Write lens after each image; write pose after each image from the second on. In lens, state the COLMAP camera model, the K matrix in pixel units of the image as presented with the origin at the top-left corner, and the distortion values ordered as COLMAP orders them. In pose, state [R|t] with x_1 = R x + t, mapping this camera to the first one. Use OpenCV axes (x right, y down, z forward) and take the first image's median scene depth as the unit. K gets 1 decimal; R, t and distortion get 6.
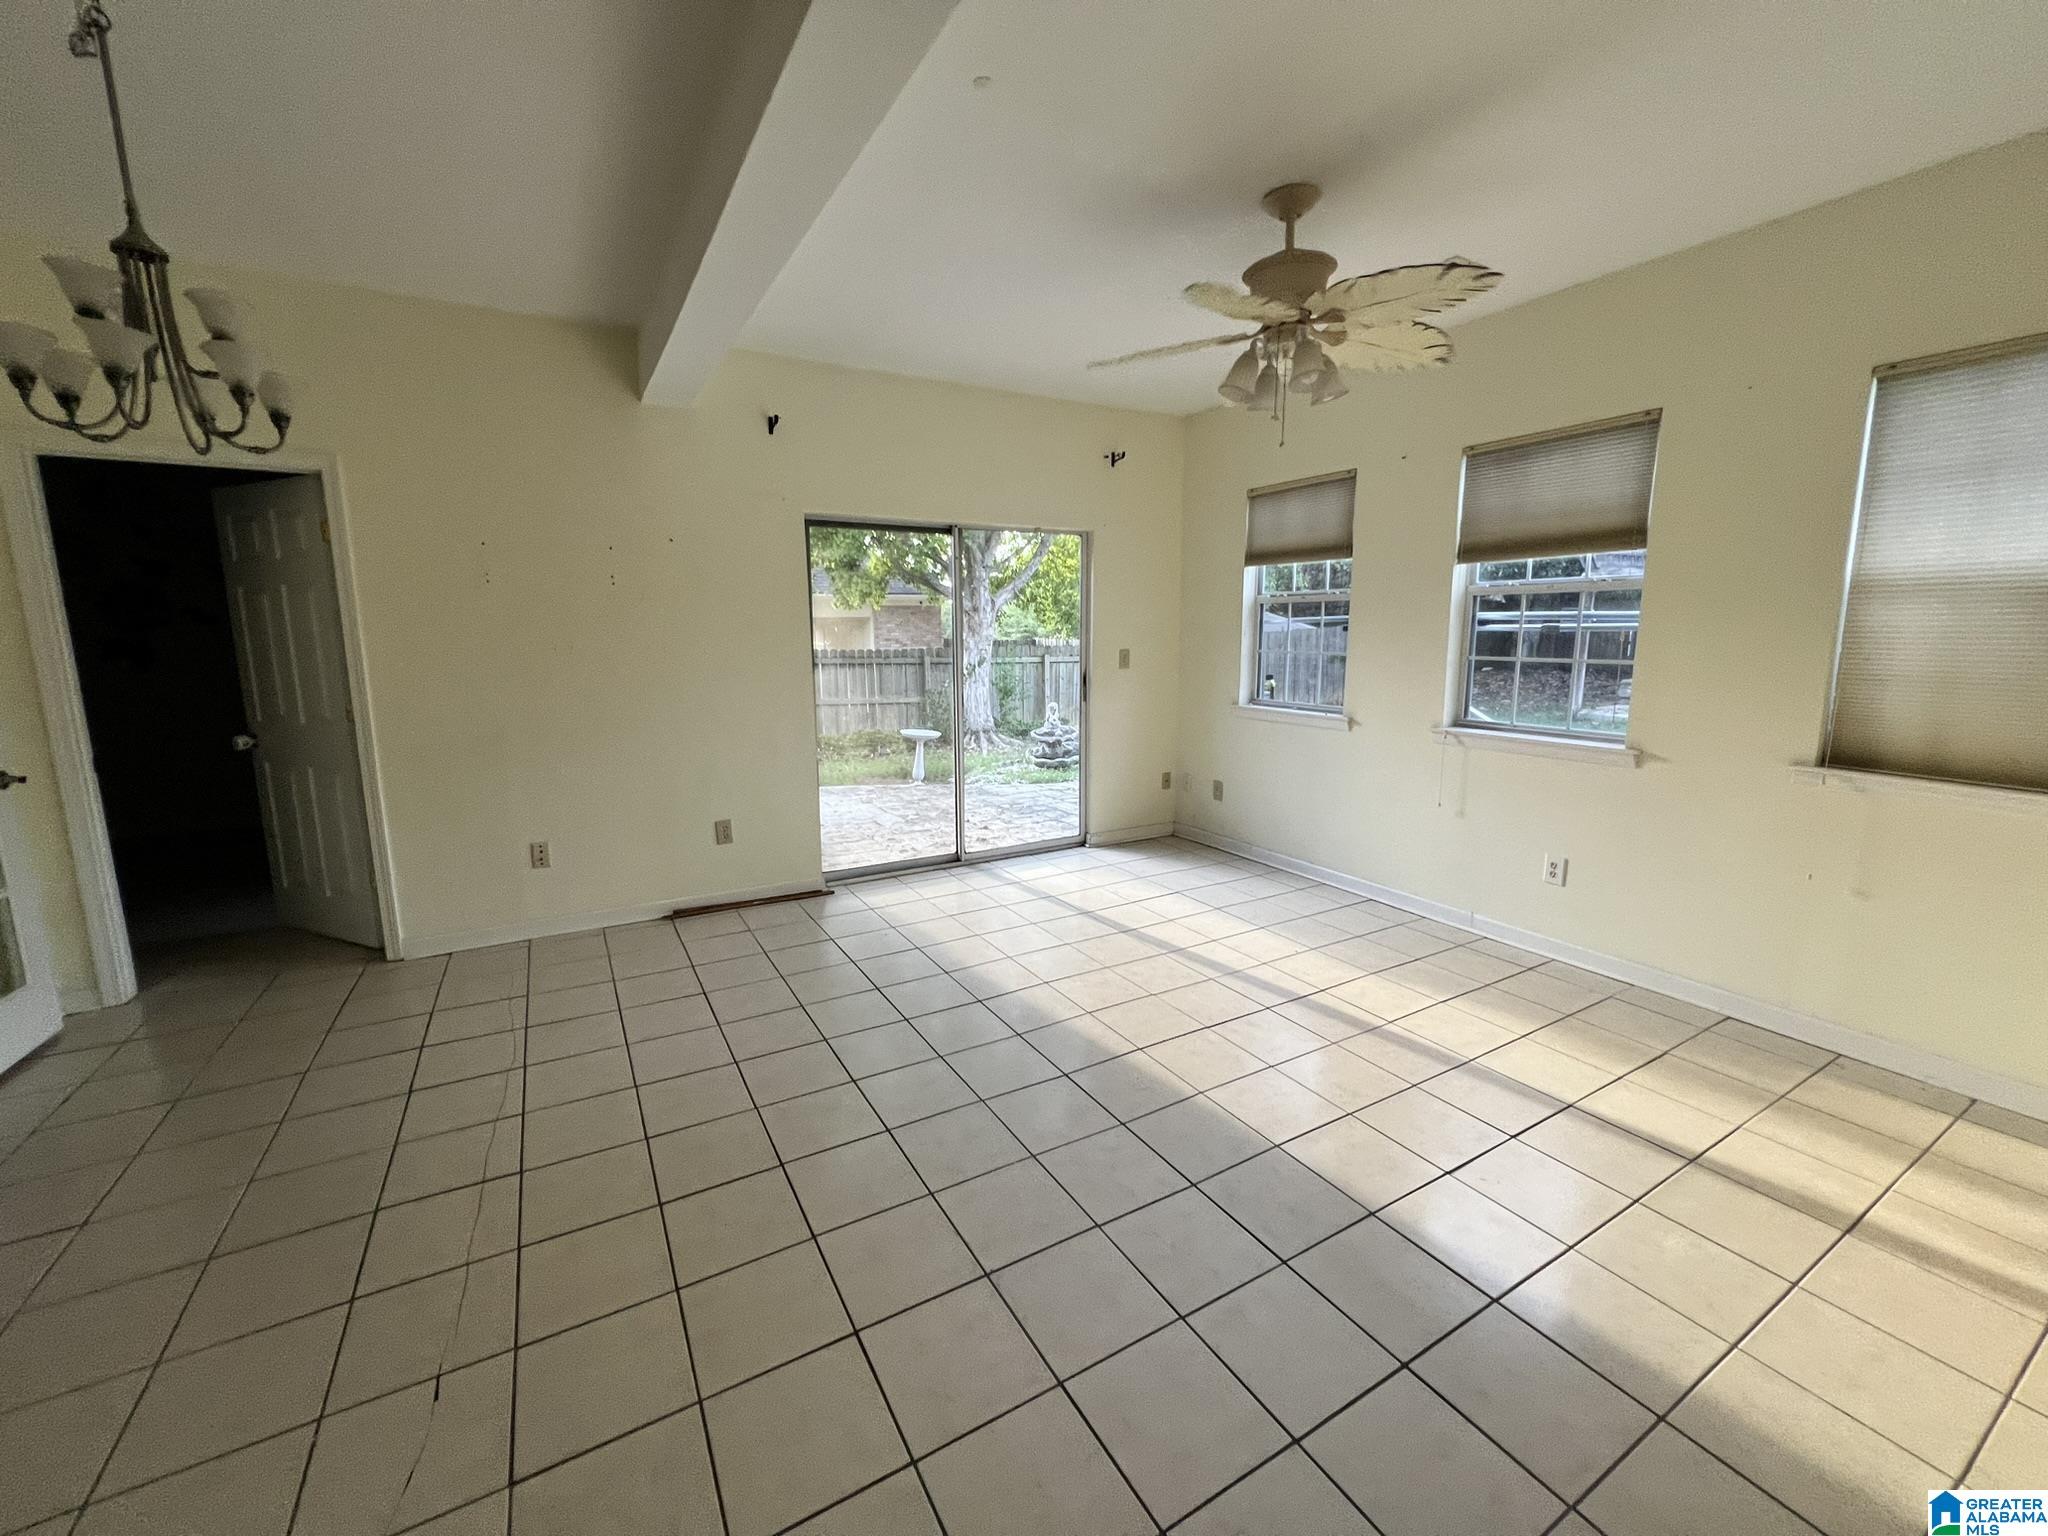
lens RADIAL K [[820.0, 0, 1020.0], [0, 820.0, 765.8], [0, 0, 1]] dist [-0.002013, -0.000777]
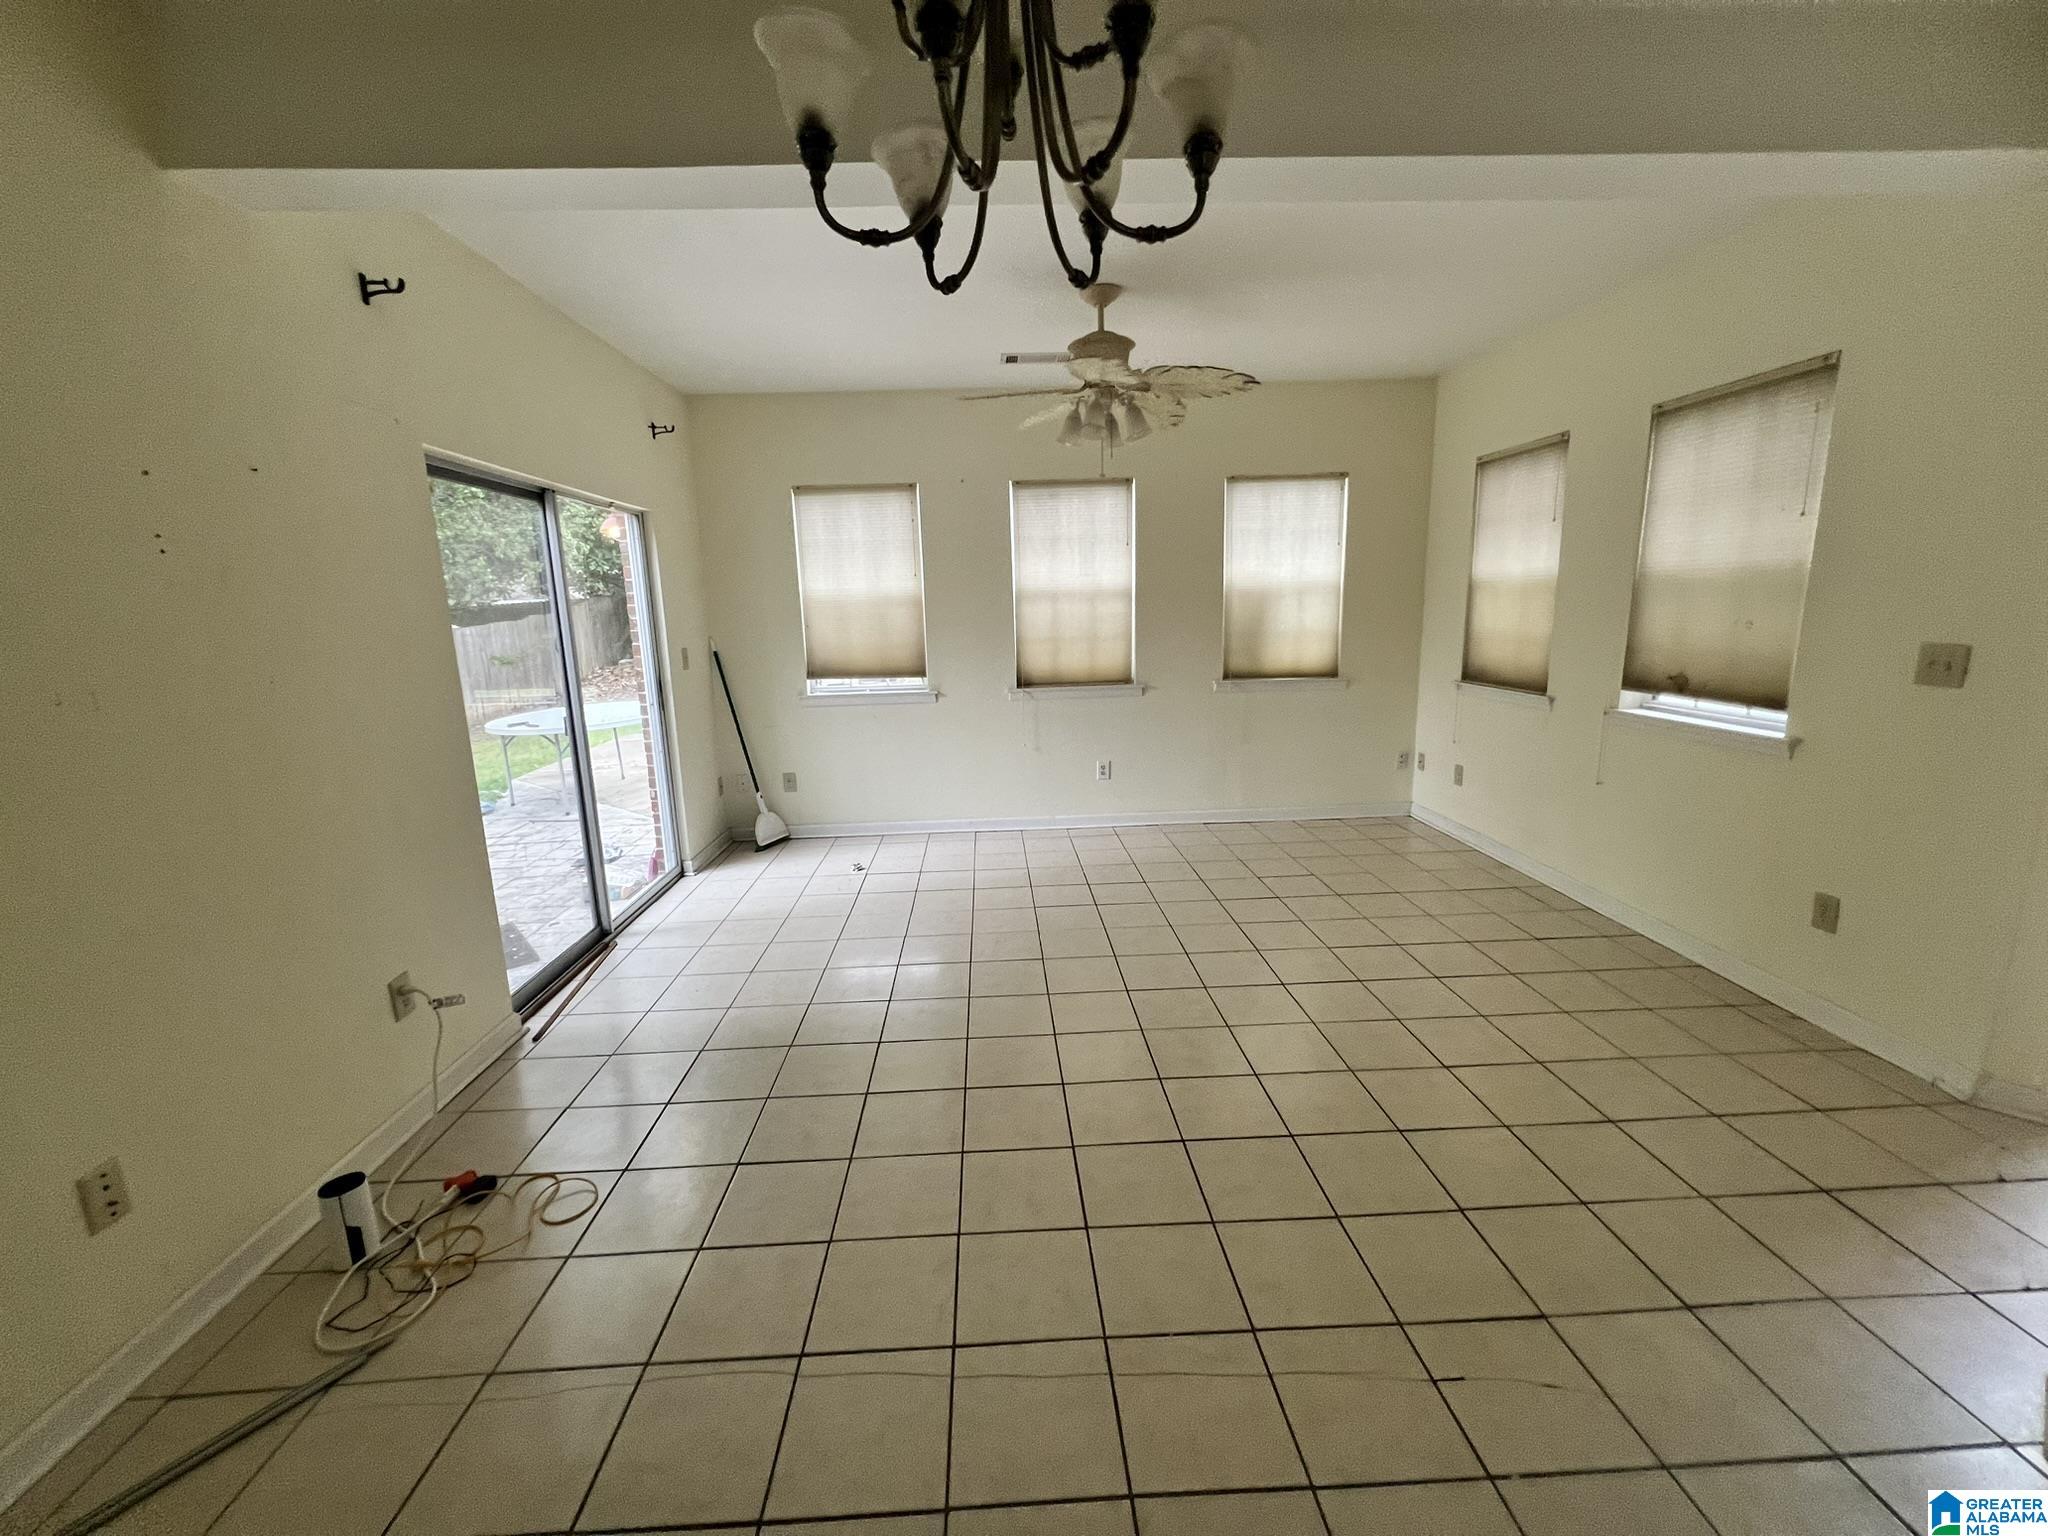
lens RADIAL K [[820.0, 0, 1017.7], [0, 820.0, 769.2], [0, 0, 1]] dist [-0.002013, -0.000777]
pose [[0.455182, -0.182083, 0.871582, -0.708370], [0.173700, 0.978219, 0.113646, -0.071984], [-0.873291, 0.099665, 0.476896, 0.377880]]
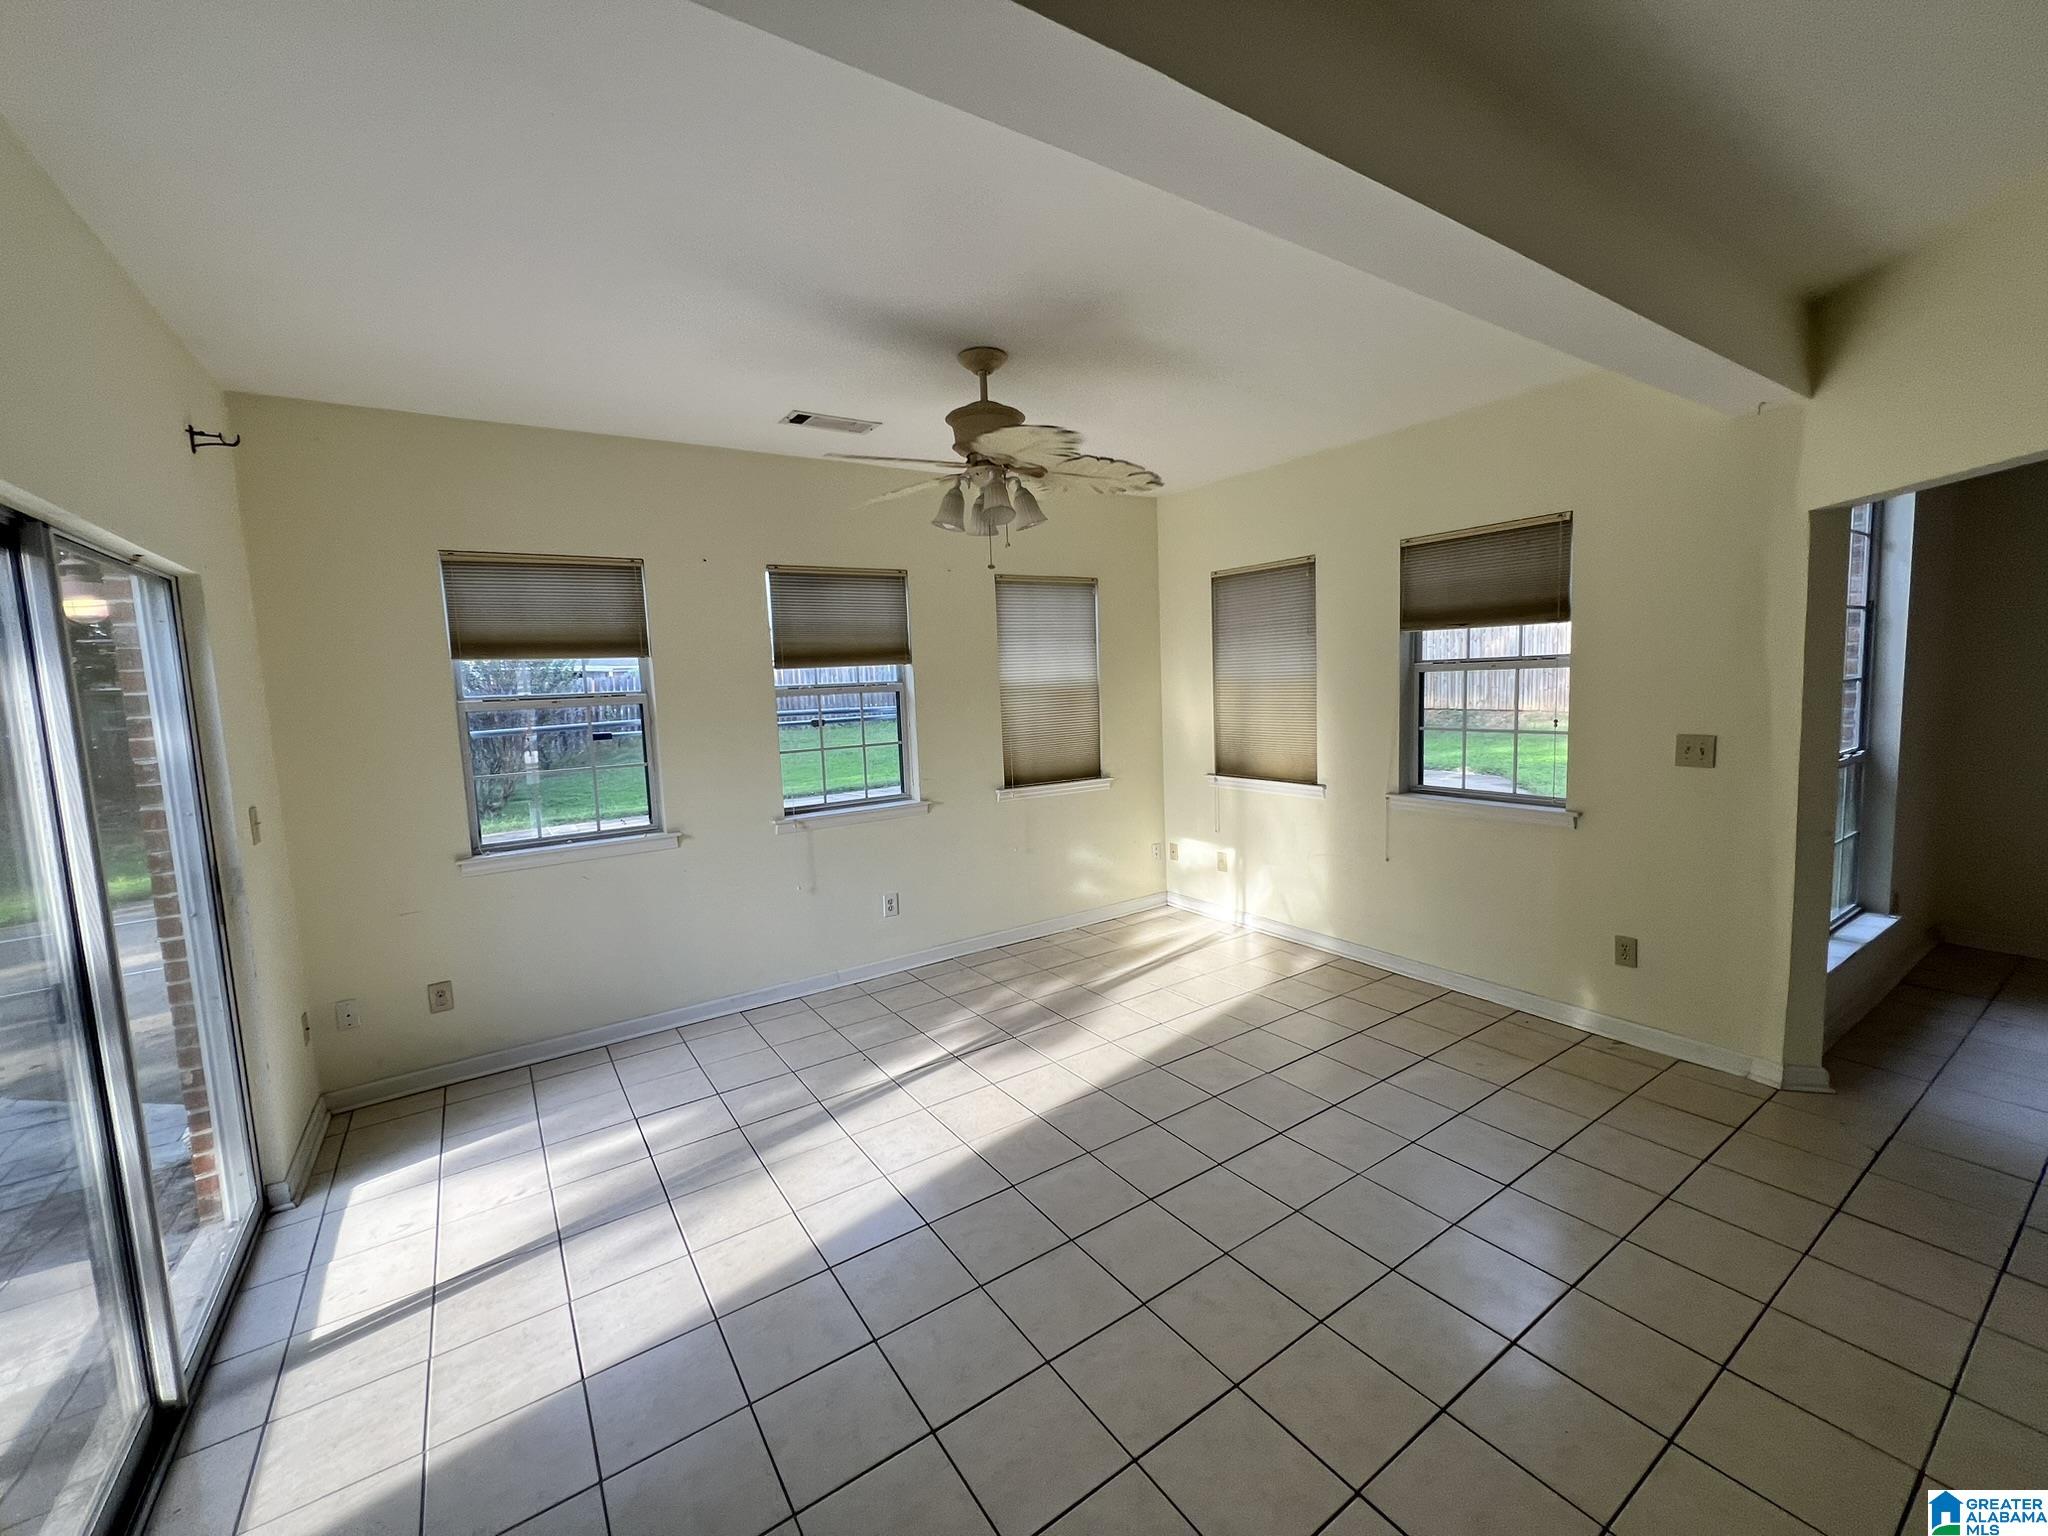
lens RADIAL K [[821.0, 0, 1012.7], [0, 821.0, 758.5], [0, 0, 1]] dist [-0.003574, -0.000126]
pose [[-0.078768, -0.086847, 0.993103, -0.582209], [0.206157, 0.973245, 0.101461, -0.175329], [-0.975344, 0.212727, -0.058757, 0.780196]]
